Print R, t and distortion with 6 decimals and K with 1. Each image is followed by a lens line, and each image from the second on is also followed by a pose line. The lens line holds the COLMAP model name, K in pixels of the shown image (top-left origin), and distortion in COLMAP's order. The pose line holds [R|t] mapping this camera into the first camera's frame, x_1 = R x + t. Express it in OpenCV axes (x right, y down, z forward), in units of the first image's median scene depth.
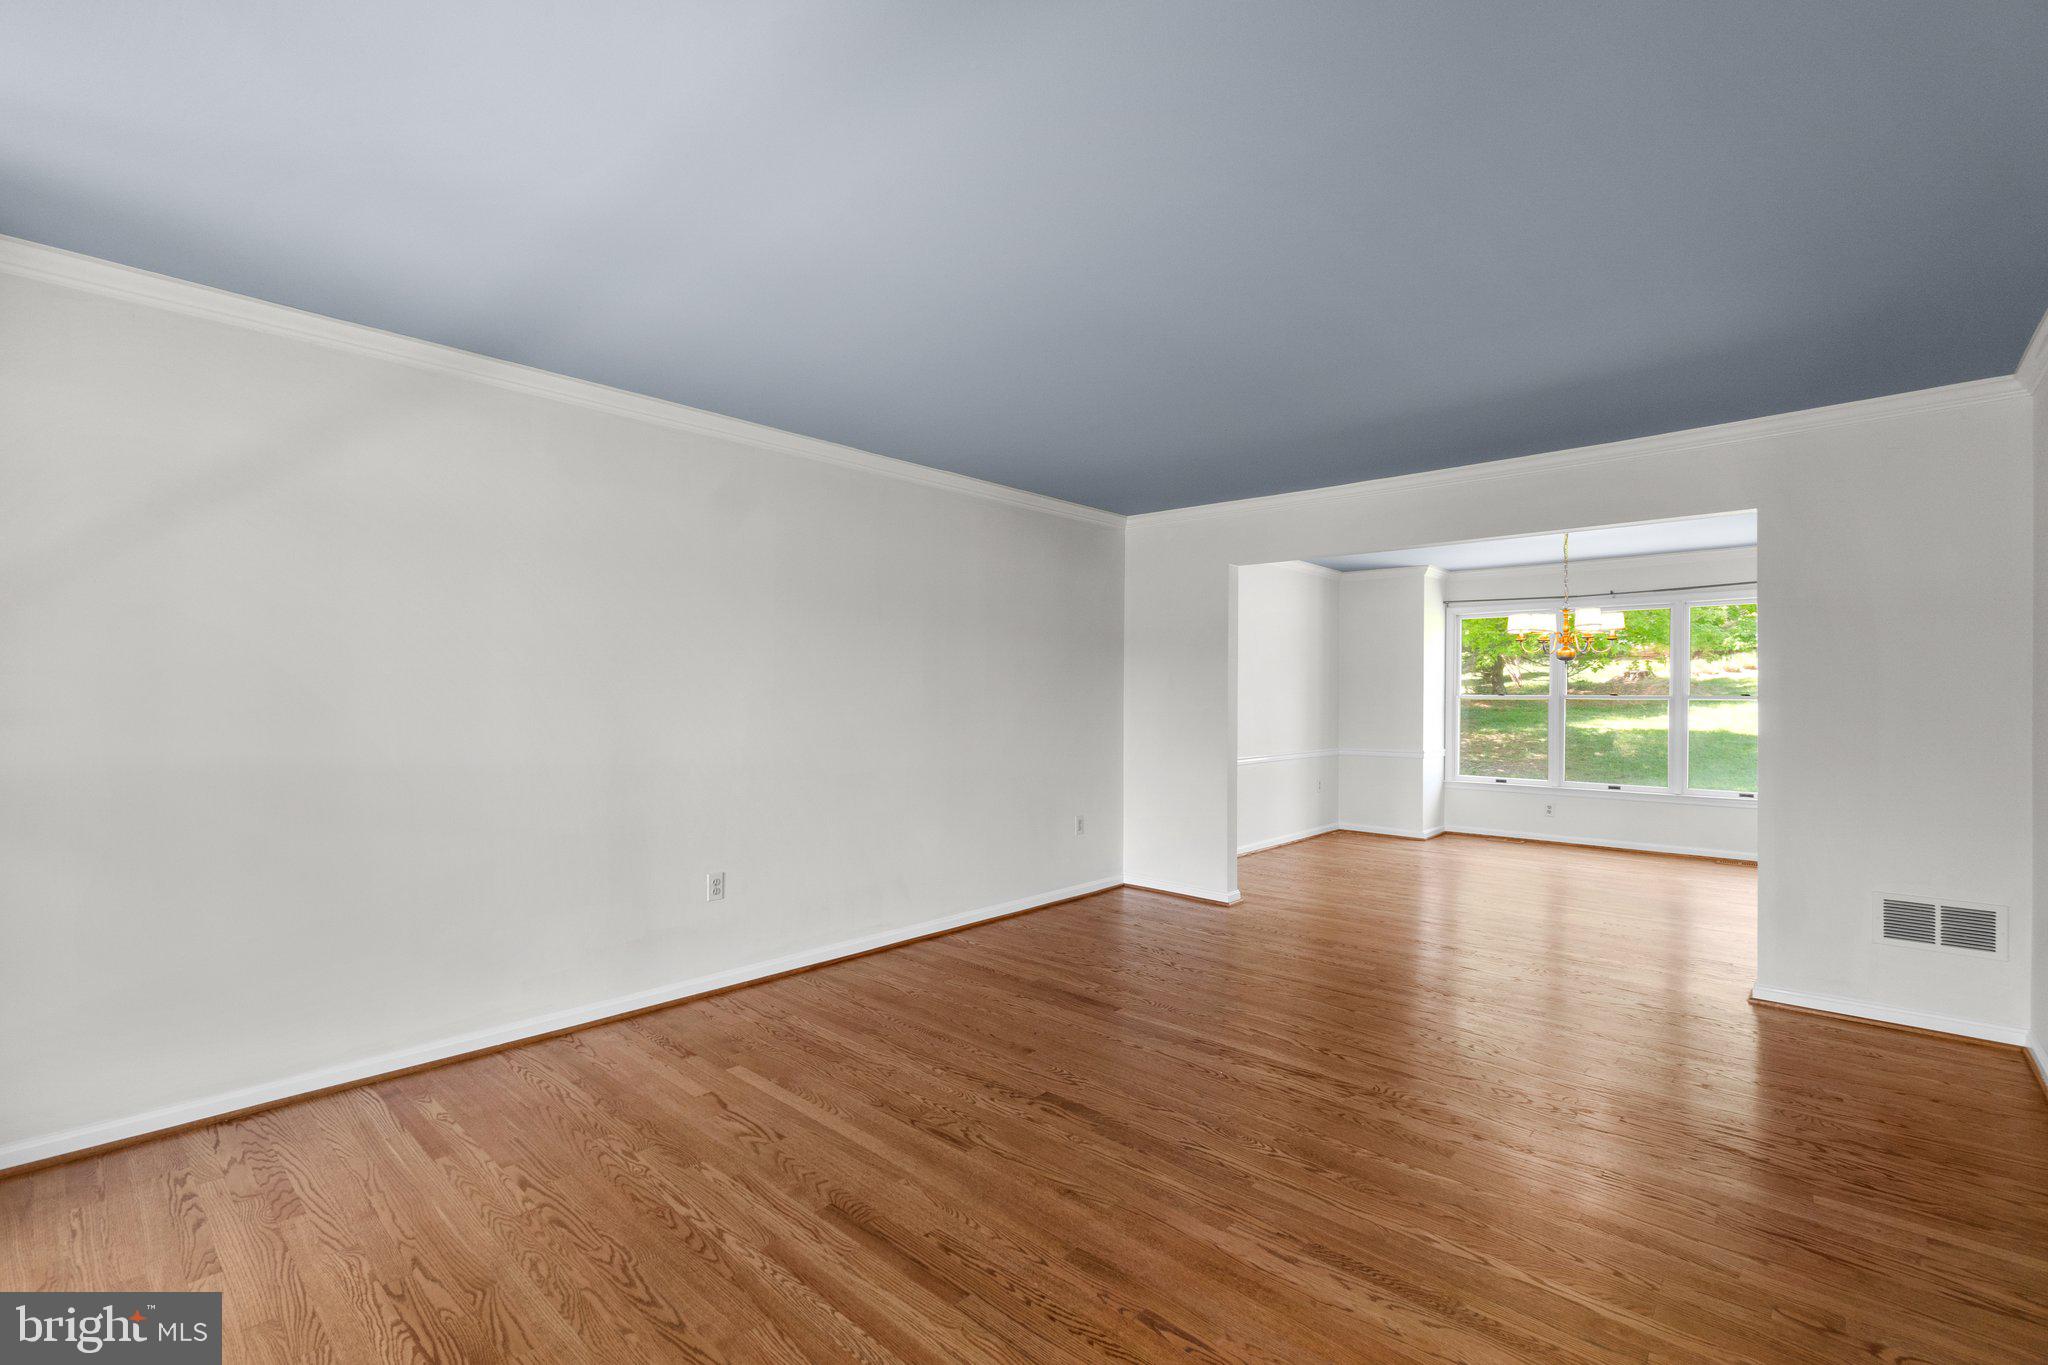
lens RADIAL K [[889.6, 0, 981.0], [0, 889.6, 696.7], [0, 0, 1]] dist [-0.003842, 0.001070]
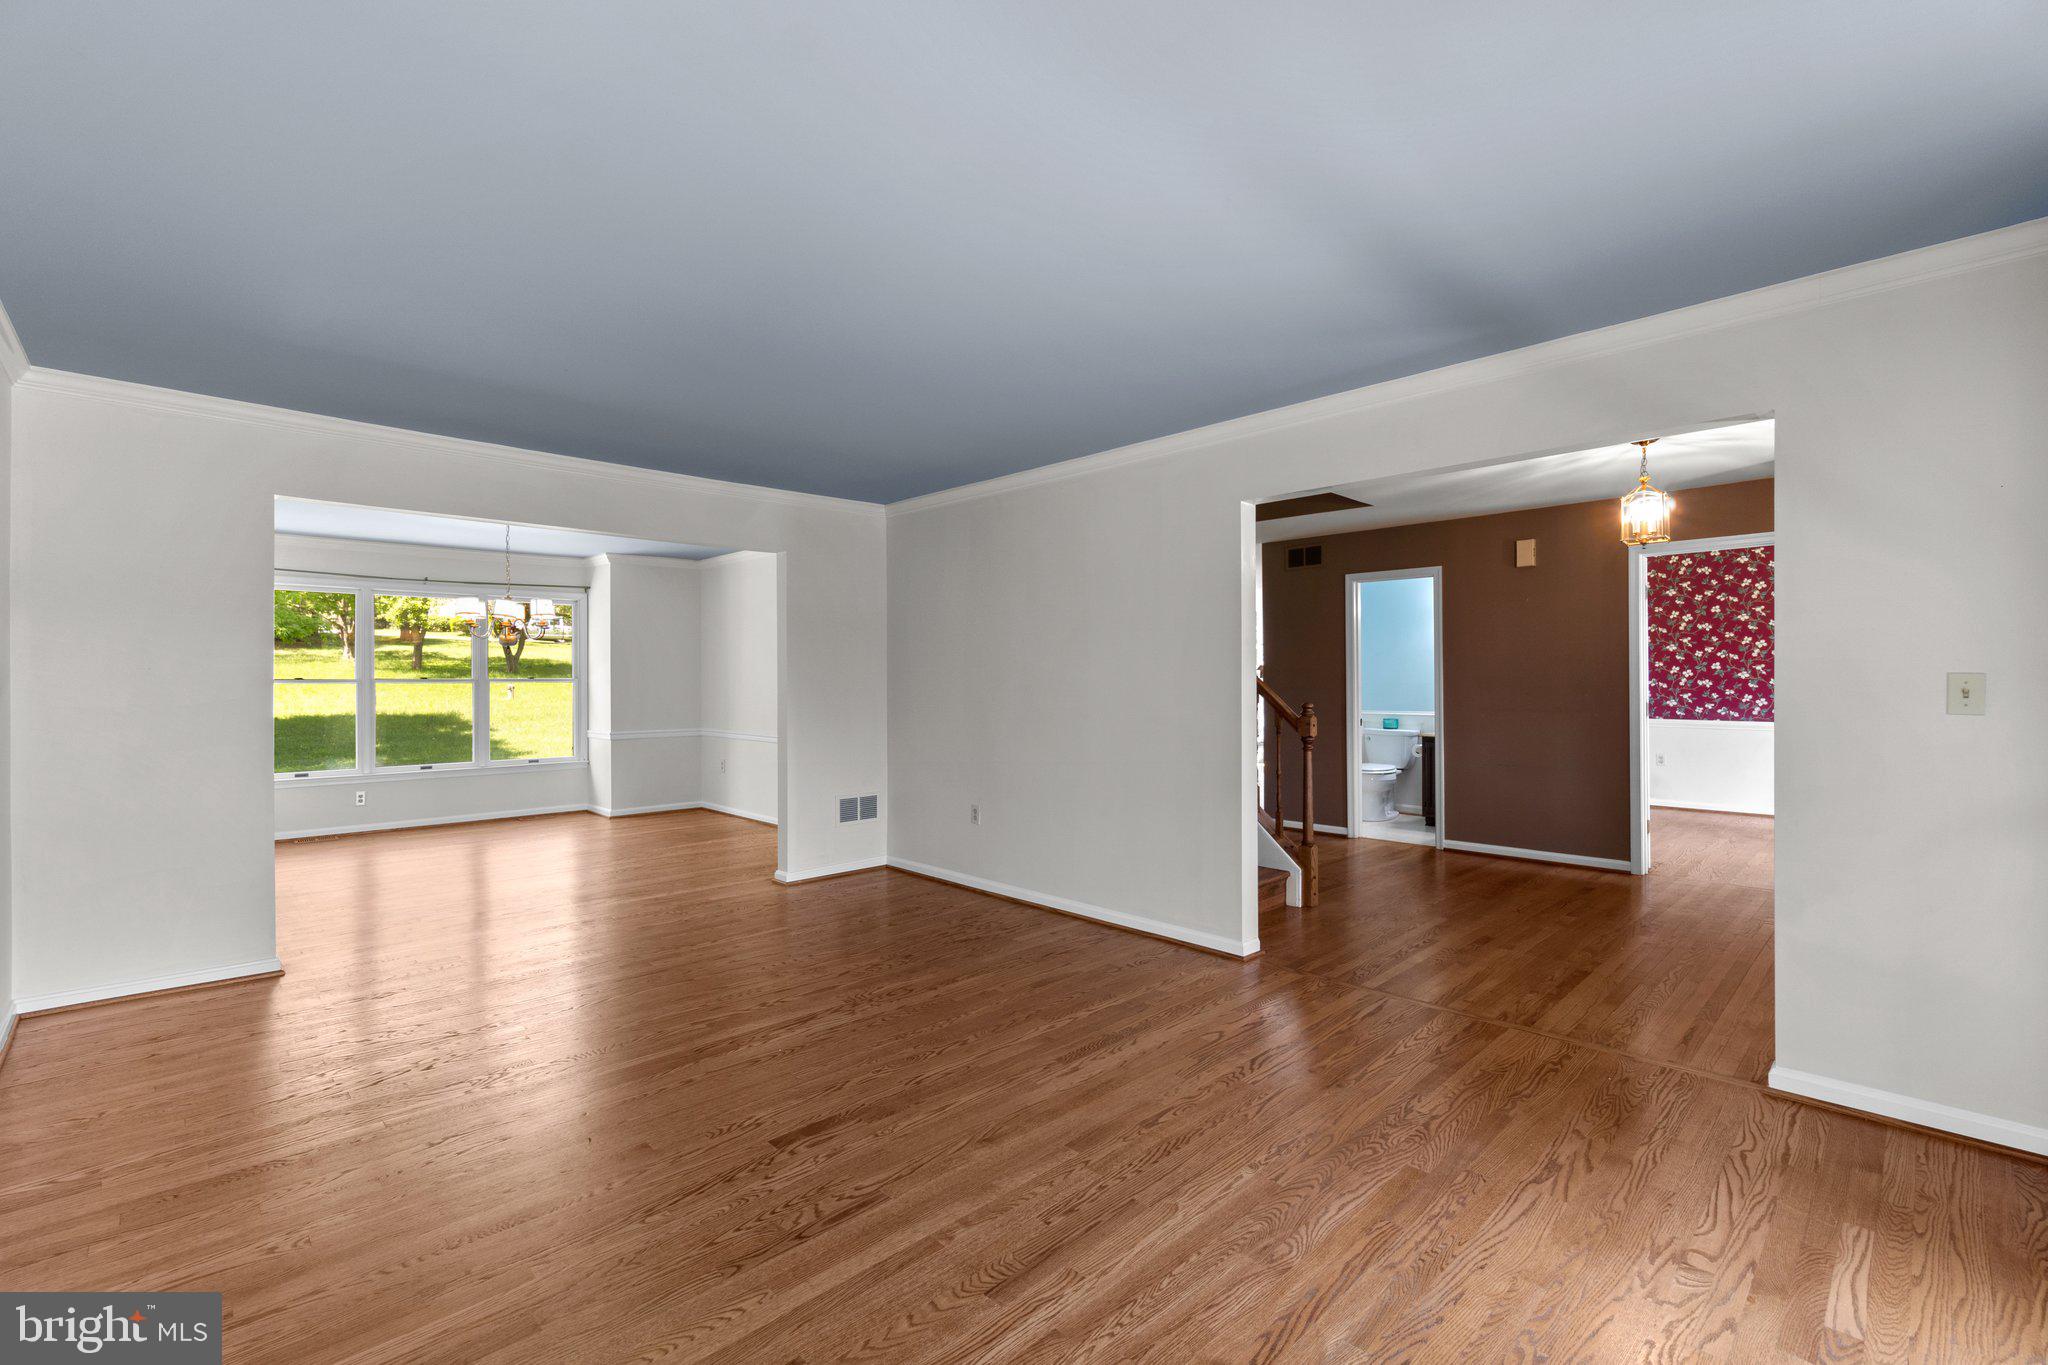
lens RADIAL K [[889.6, 0, 1009.3], [0, 889.6, 684.9], [0, 0, 1]] dist [-0.003842, 0.001070]
pose [[0.053128, -0.011088, 0.998526, -0.791429], [0.005974, 0.999924, 0.010785, -0.003624], [-0.998570, 0.005392, 0.053191, 0.746440]]
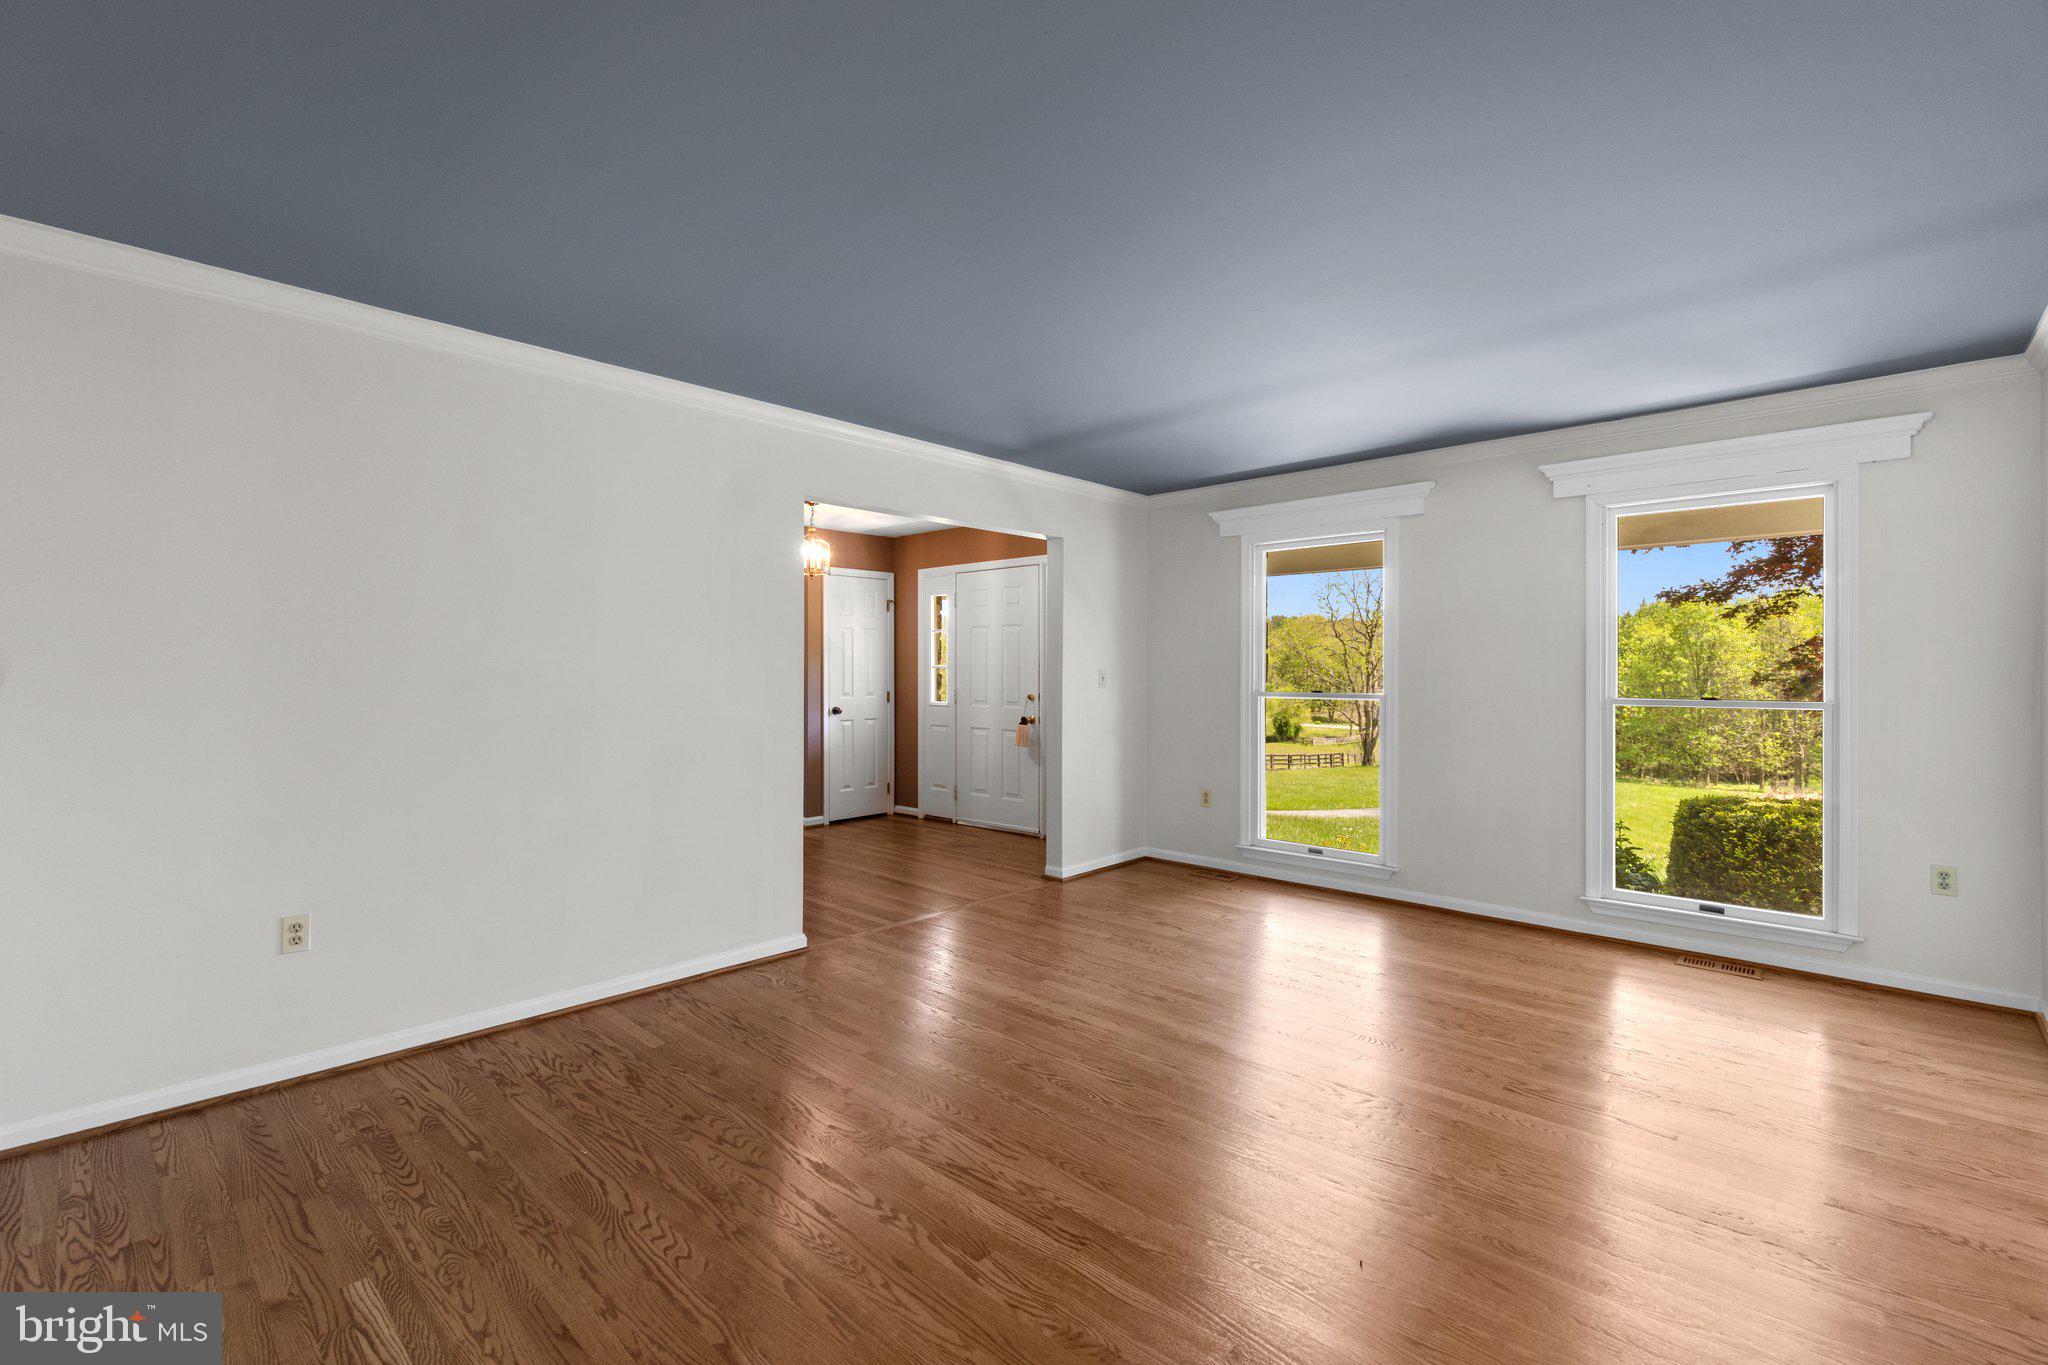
lens RADIAL K [[889.6, 0, 1017.4], [0, 889.6, 668.5], [0, 0, 1]] dist [-0.003842, 0.001070]
pose [[-0.999941, -0.007003, -0.008267, 0.338519], [-0.006942, 0.999949, -0.007296, 0.012375], [0.008318, -0.007238, -0.999939, 1.889908]]
